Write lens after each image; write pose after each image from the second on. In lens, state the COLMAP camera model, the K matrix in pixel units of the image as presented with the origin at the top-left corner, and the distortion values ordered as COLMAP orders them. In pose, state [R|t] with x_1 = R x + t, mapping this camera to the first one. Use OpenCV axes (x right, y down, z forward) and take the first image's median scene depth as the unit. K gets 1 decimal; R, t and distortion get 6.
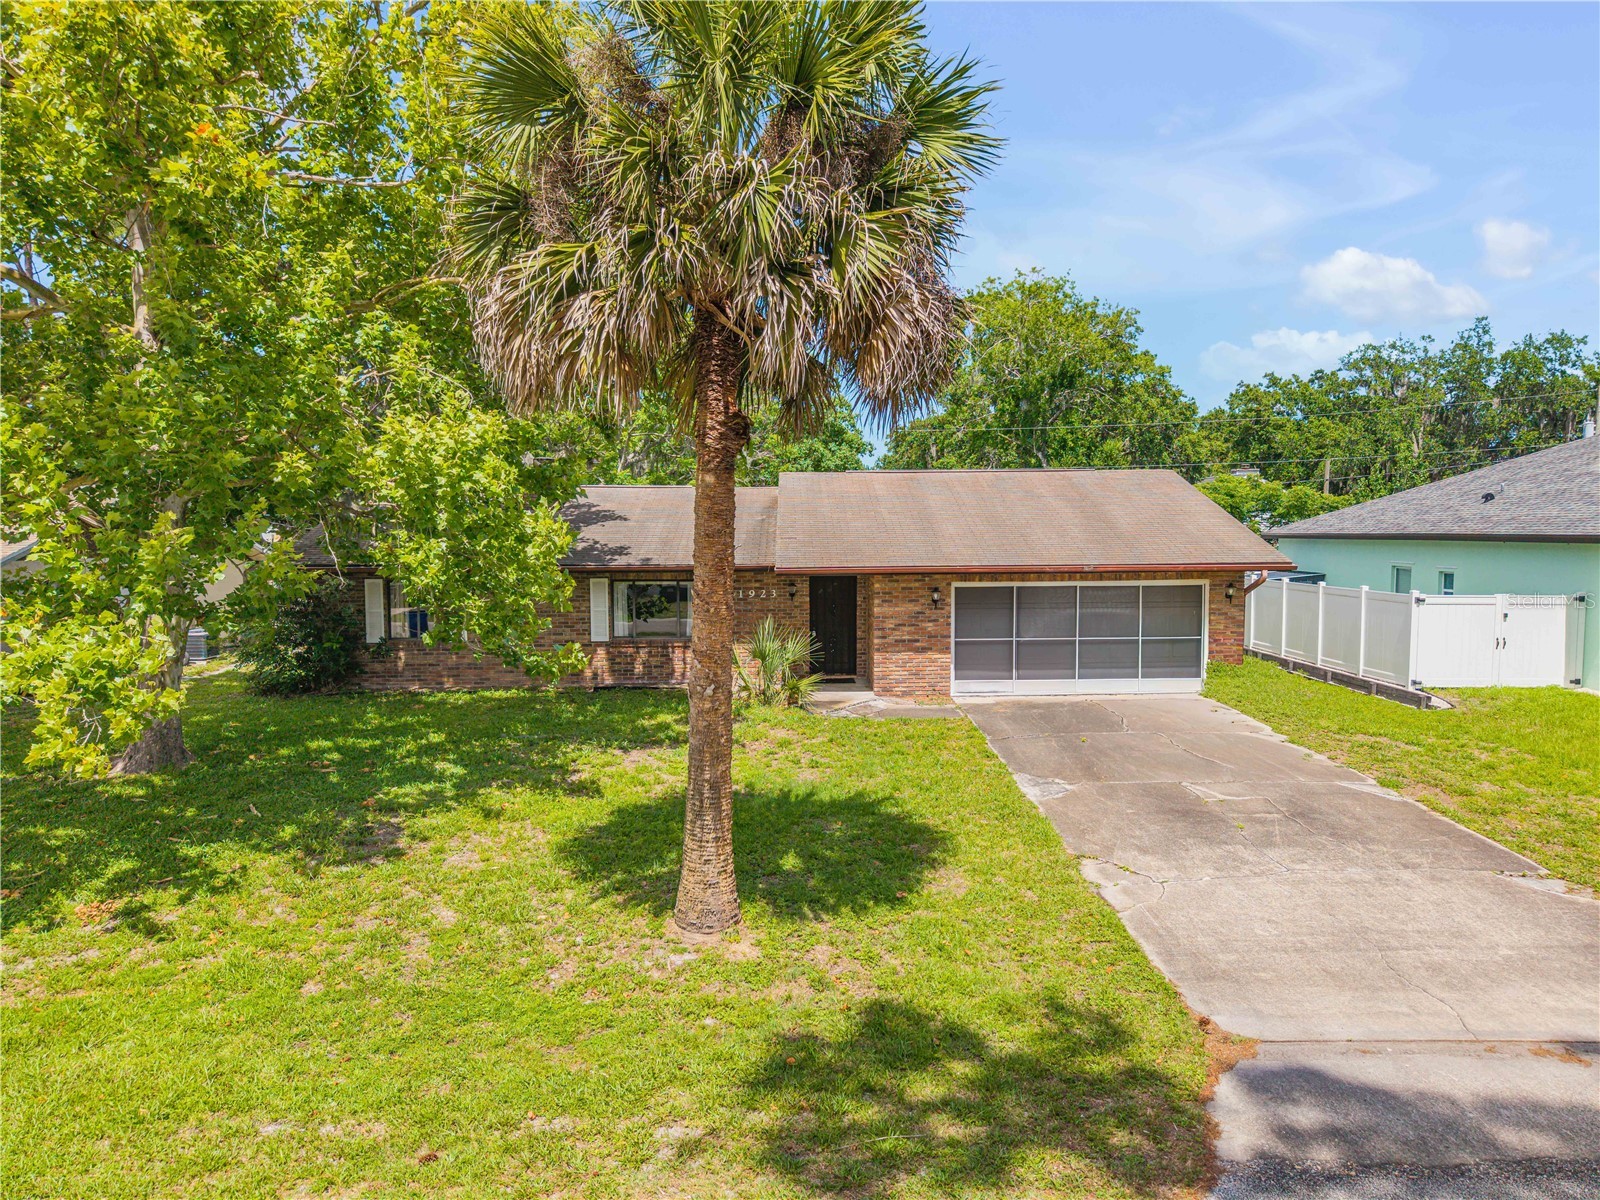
lens RADIAL K [[1053.8, 0, 800.4], [0, 1053.8, 601.9], [0, 0, 1]] dist [0.004021, -0.004197]
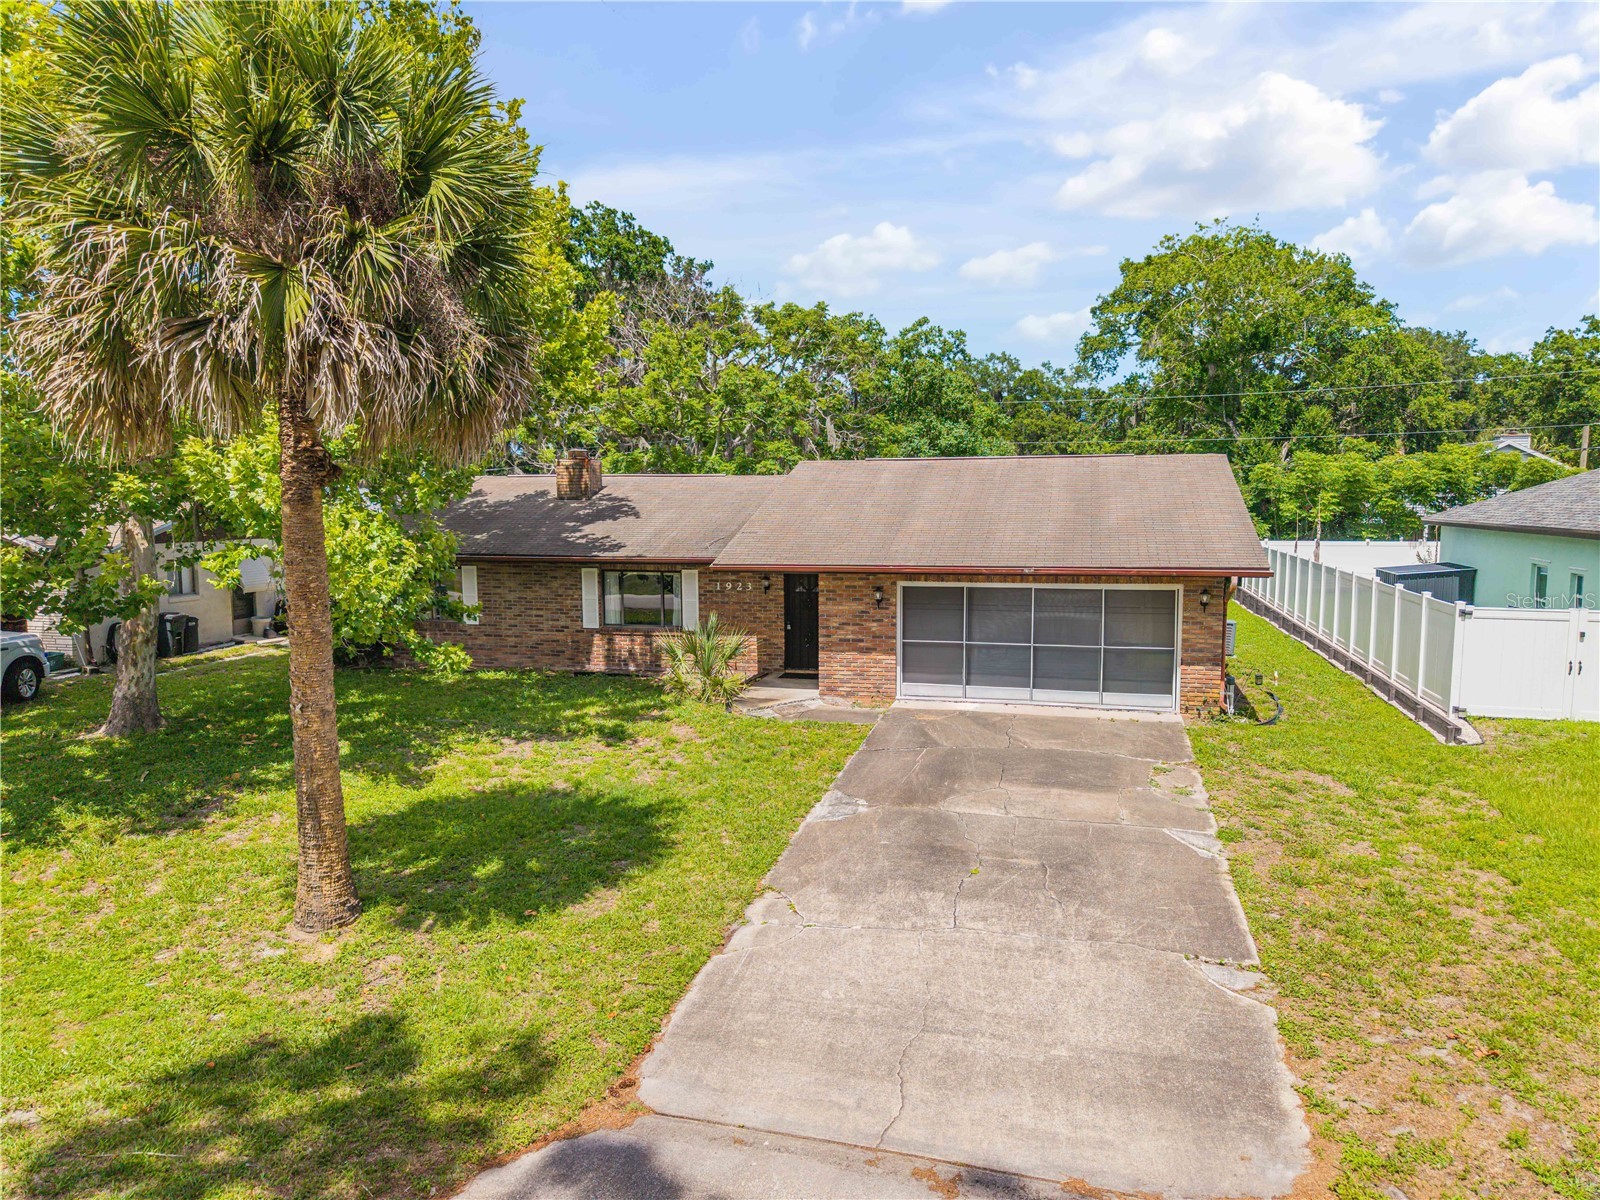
lens RADIAL K [[1053.8, 0, 812.2], [0, 1053.8, 596.6], [0, 0, 1]] dist [0.004021, -0.004197]
pose [[0.964209, 0.026195, -0.263846, 0.324433], [-0.018187, 0.999298, 0.032749, -0.035309], [0.264518, -0.026778, 0.964009, 0.048124]]
